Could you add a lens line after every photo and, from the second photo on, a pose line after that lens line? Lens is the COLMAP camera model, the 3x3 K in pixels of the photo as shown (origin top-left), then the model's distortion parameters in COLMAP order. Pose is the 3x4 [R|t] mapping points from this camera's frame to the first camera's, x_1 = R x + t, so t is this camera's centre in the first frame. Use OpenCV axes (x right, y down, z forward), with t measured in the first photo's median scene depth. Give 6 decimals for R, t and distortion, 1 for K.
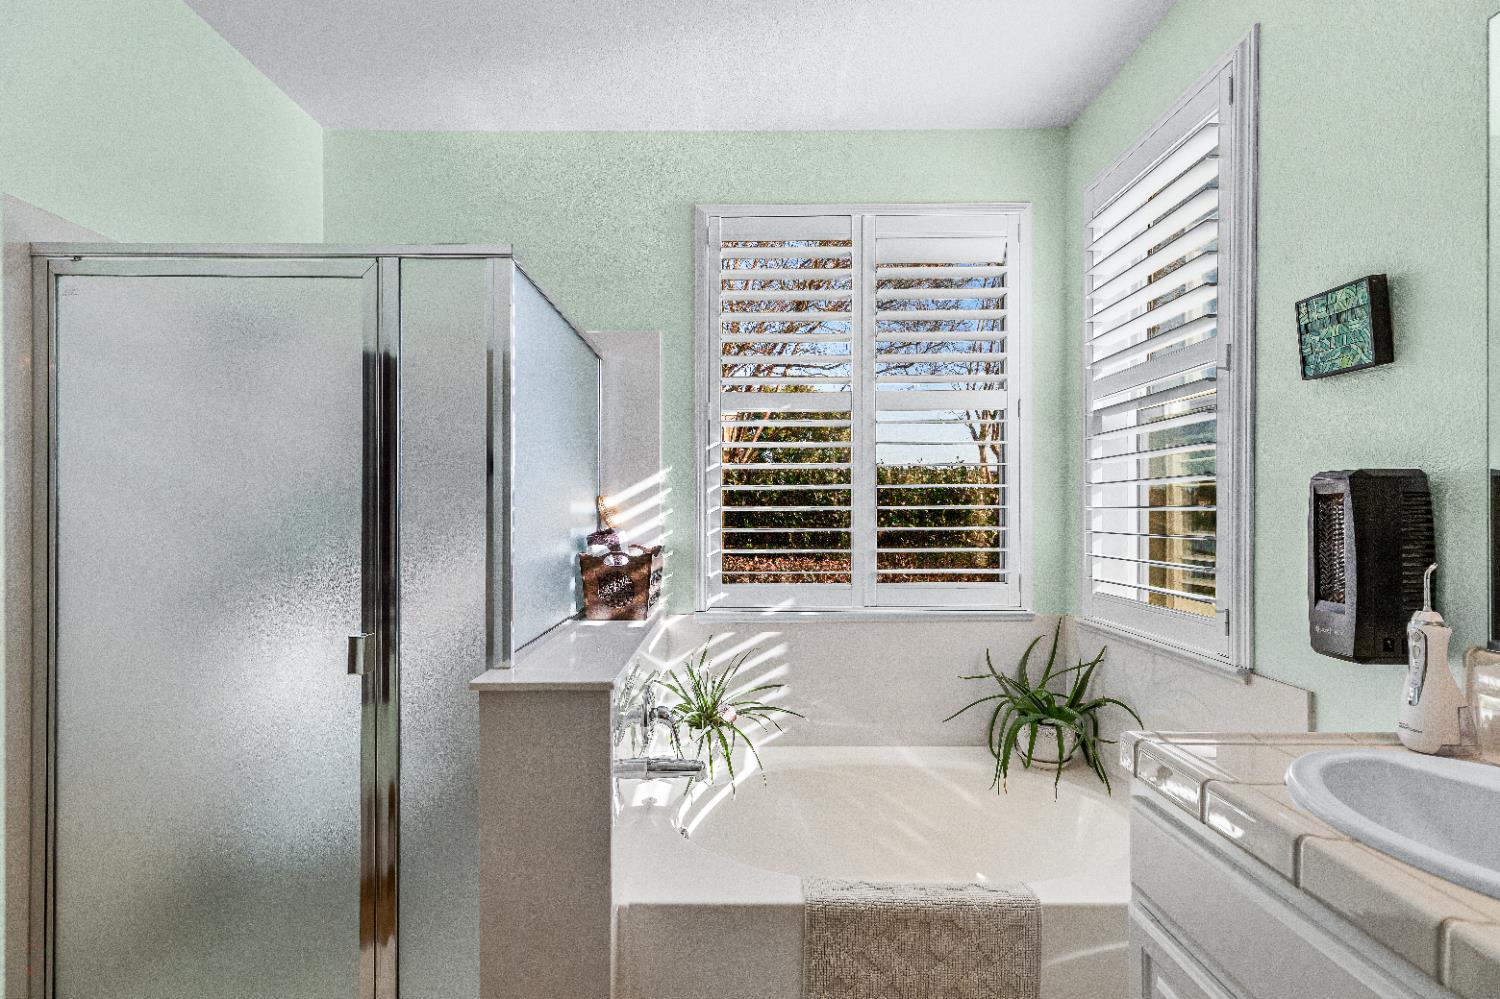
lens RADIAL K [[673.1, 0, 745.2], [0, 673.1, 507.8], [0, 0, 1]] dist [0.005301, 0.000406]
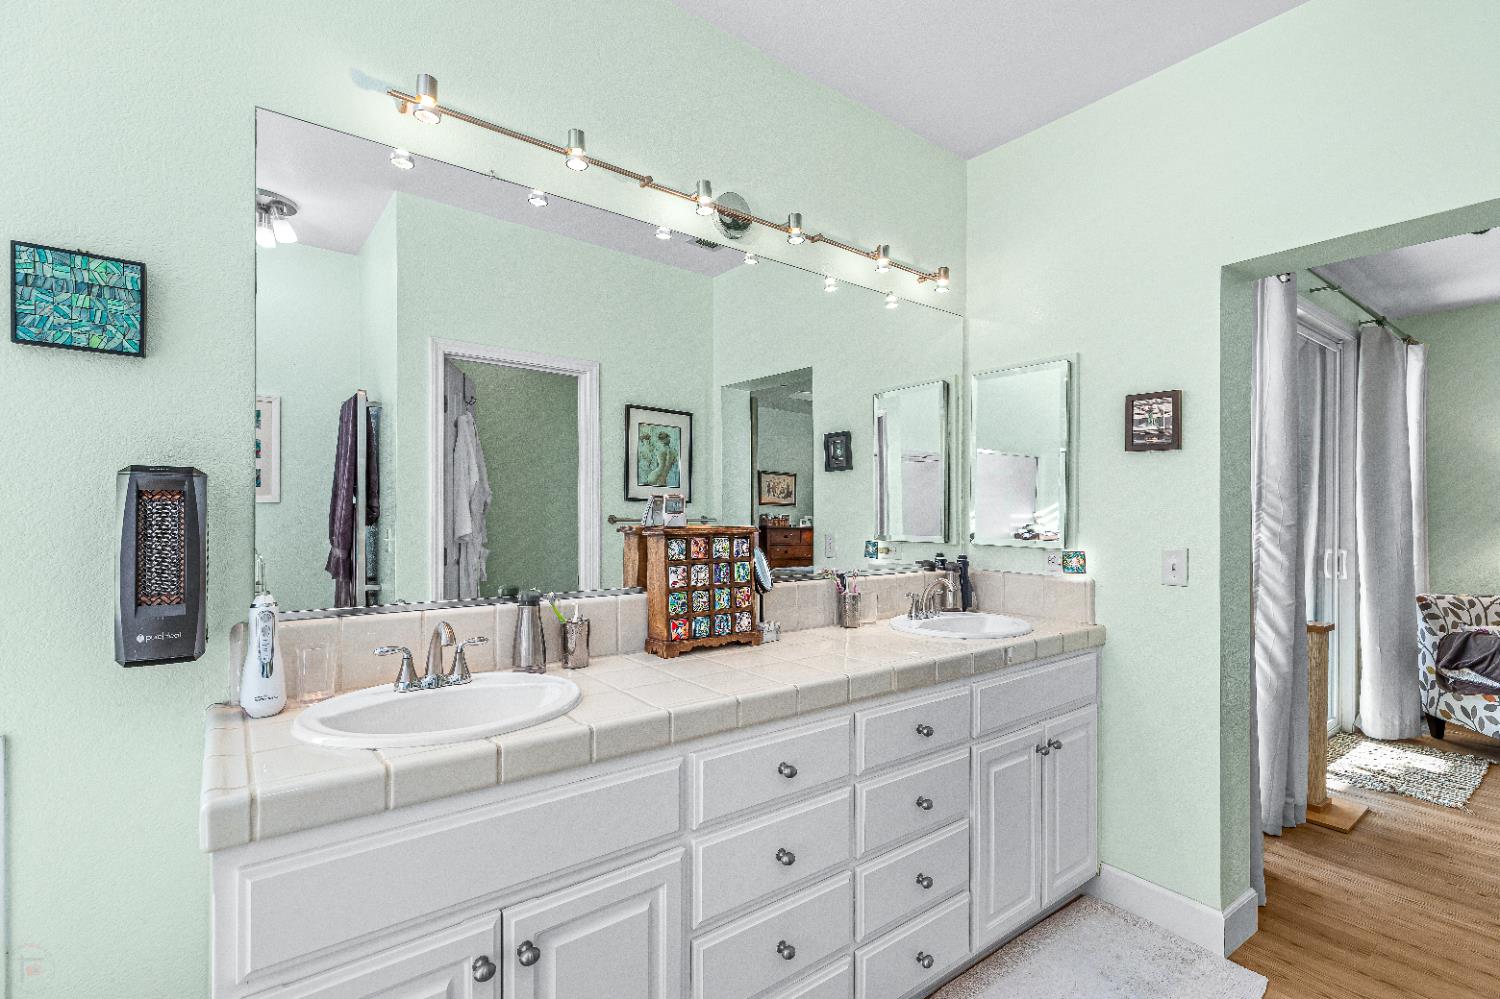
lens RADIAL K [[673.1, 0, 747.0], [0, 673.1, 502.7], [0, 0, 1]] dist [0.005301, 0.000406]
pose [[-0.599159, 0.003824, 0.800621, -0.341633], [-0.000663, 0.999986, -0.005273, 0.001875], [-0.800630, -0.003691, -0.599148, 0.852745]]
